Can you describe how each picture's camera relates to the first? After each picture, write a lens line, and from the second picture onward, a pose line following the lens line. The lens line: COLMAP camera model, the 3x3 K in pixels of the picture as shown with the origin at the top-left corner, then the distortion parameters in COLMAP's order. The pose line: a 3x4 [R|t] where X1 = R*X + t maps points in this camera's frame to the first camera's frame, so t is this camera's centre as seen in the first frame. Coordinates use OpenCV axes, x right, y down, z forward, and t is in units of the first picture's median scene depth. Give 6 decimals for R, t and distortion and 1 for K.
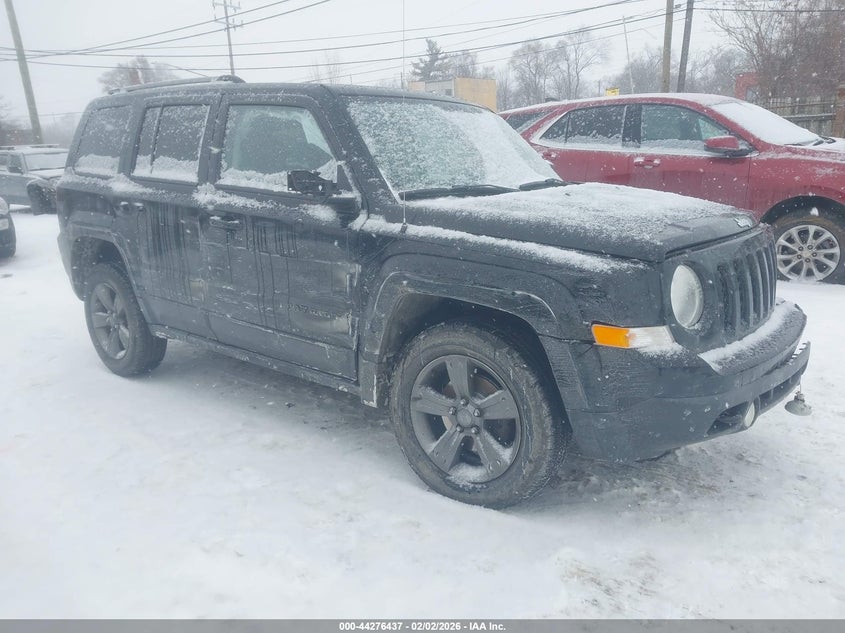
lens RADIAL K [[666.4, 0, 427.4], [0, 666.4, 313.1], [0, 0, 1]] dist [-0.002888, -0.005711]
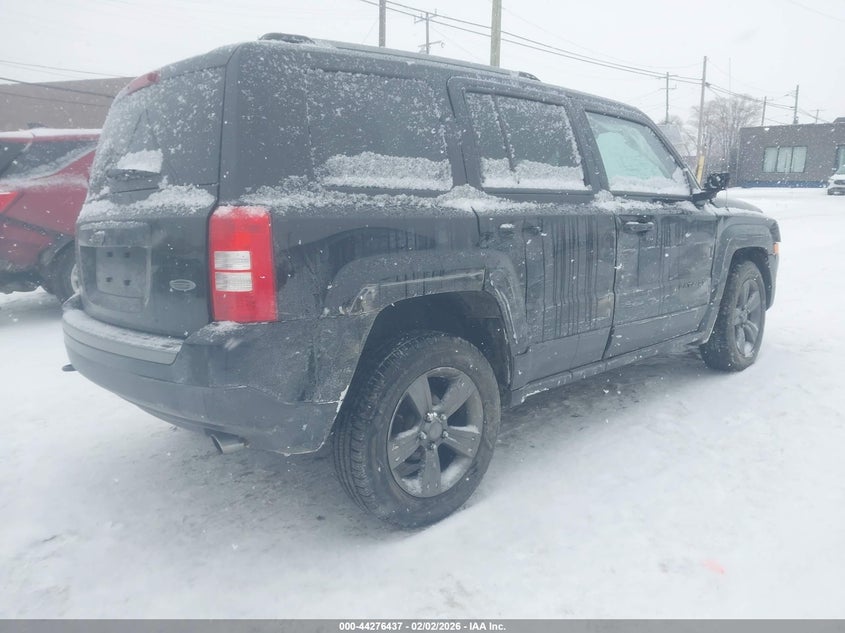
lens RADIAL K [[666.4, 0, 427.4], [0, 666.4, 313.1], [0, 0, 1]] dist [-0.002888, -0.005711]
pose [[0.149281, -0.178235, 0.972598, -1.142974], [0.249936, 0.958480, 0.137286, -0.192197], [-0.956685, 0.222593, 0.187630, 0.960507]]
